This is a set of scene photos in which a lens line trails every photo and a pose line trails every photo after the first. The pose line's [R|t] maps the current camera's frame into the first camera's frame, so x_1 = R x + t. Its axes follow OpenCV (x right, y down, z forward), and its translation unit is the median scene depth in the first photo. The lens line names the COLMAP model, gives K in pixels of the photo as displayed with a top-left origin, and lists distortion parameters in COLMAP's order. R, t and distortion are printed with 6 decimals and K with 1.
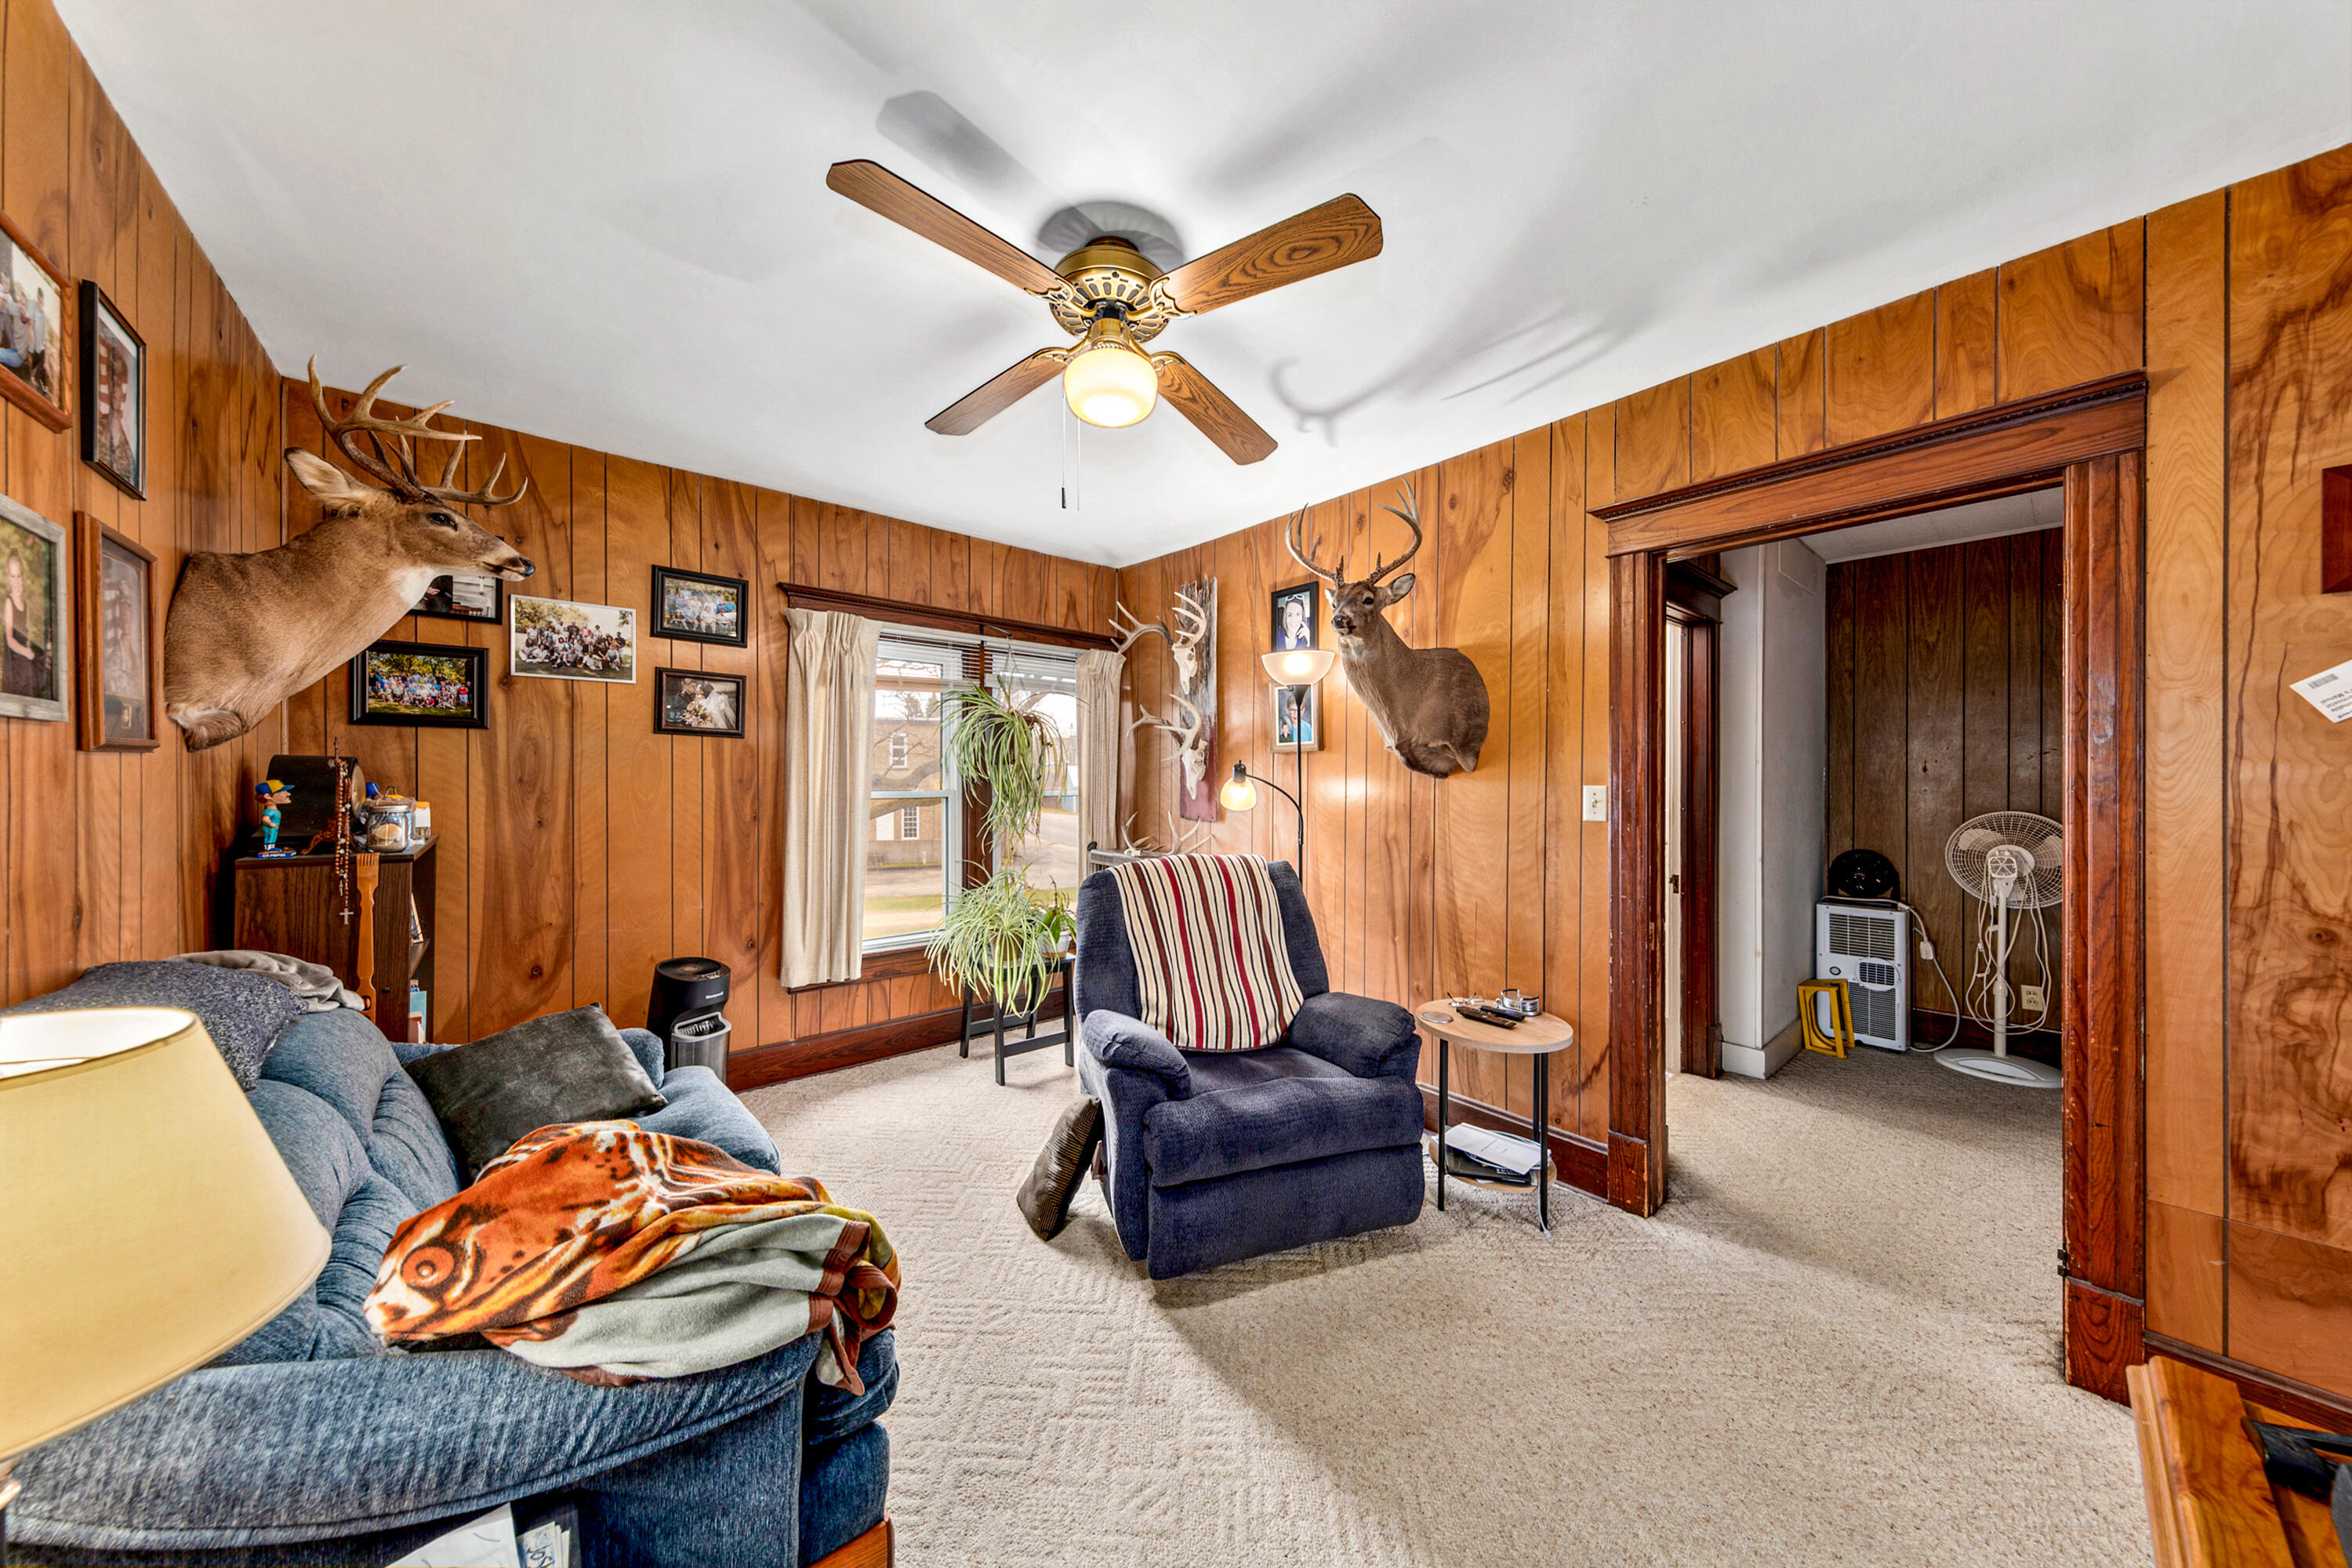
lens RADIAL K [[777.5, 0, 1169.2], [0, 777.5, 777.4], [0, 0, 1]] dist [0.005189, 0.000125]
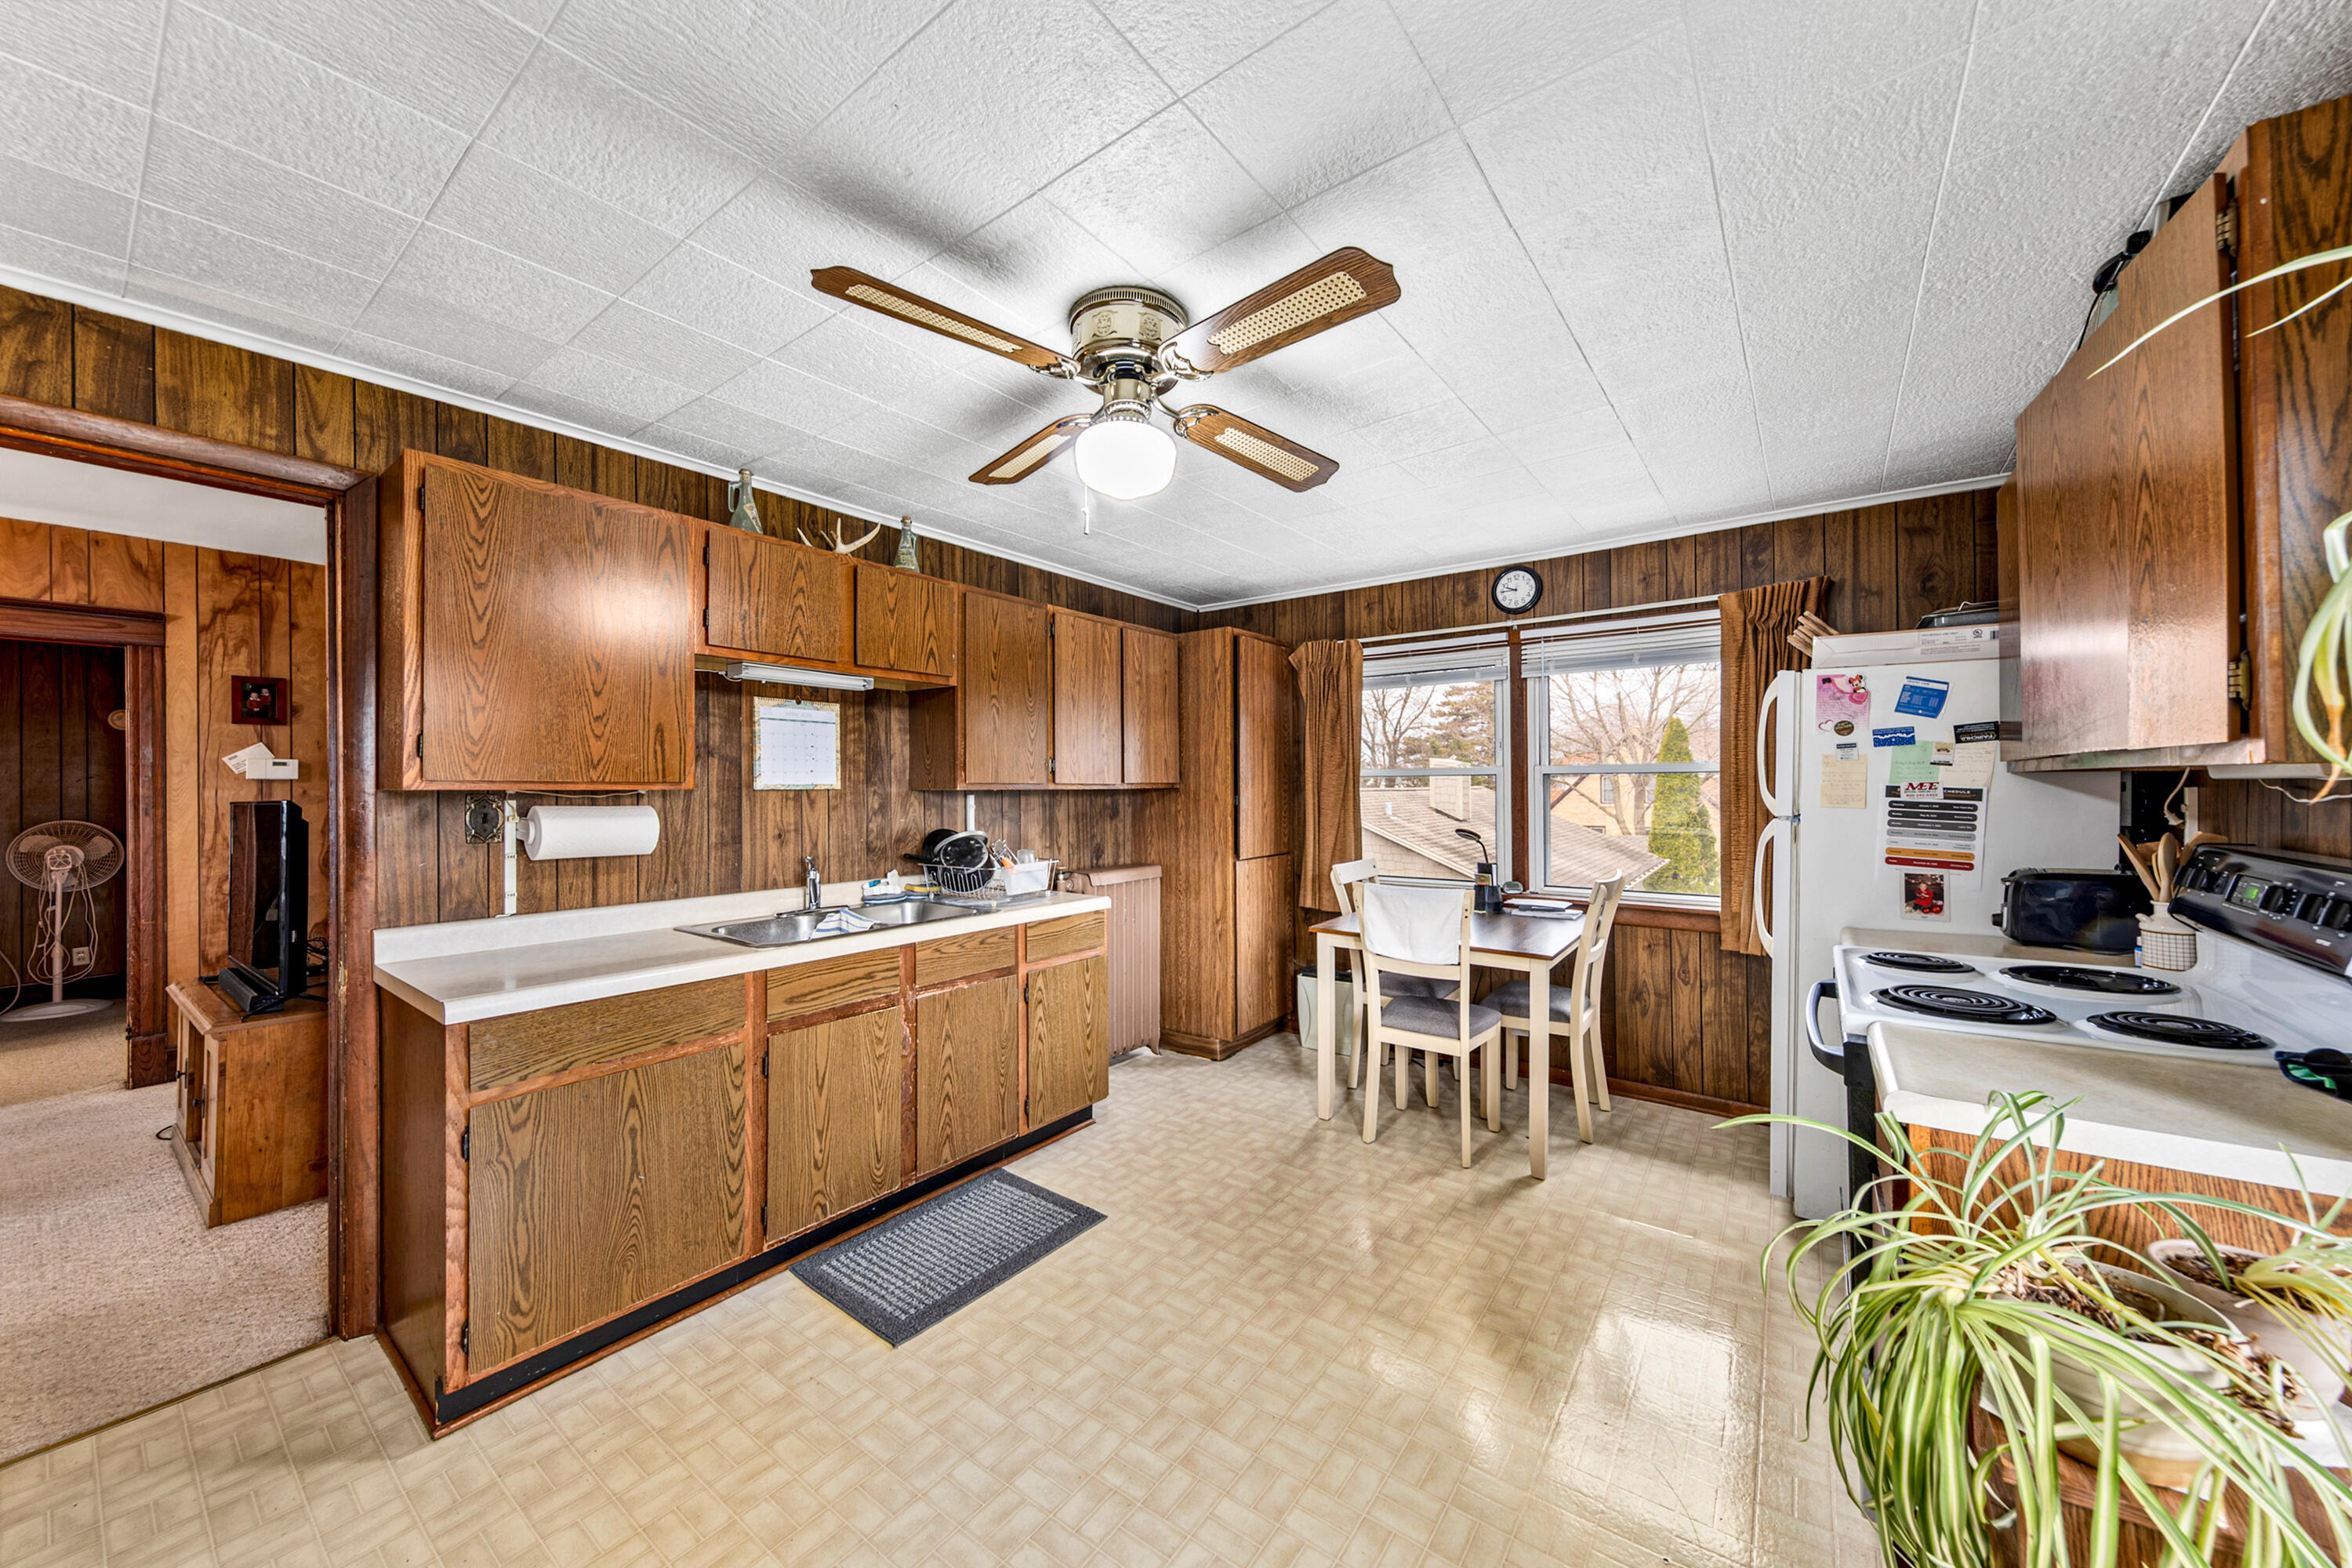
lens RADIAL K [[841.8, 0, 1167.4], [0, 841.8, 784.2], [0, 0, 1]] dist [0.002139, -0.000107]
pose [[-0.201190, 0.000859, 0.979552, -1.624462], [0.006771, 0.999977, 0.000514, -0.015765], [-0.979529, 0.006736, -0.201191, -1.262931]]
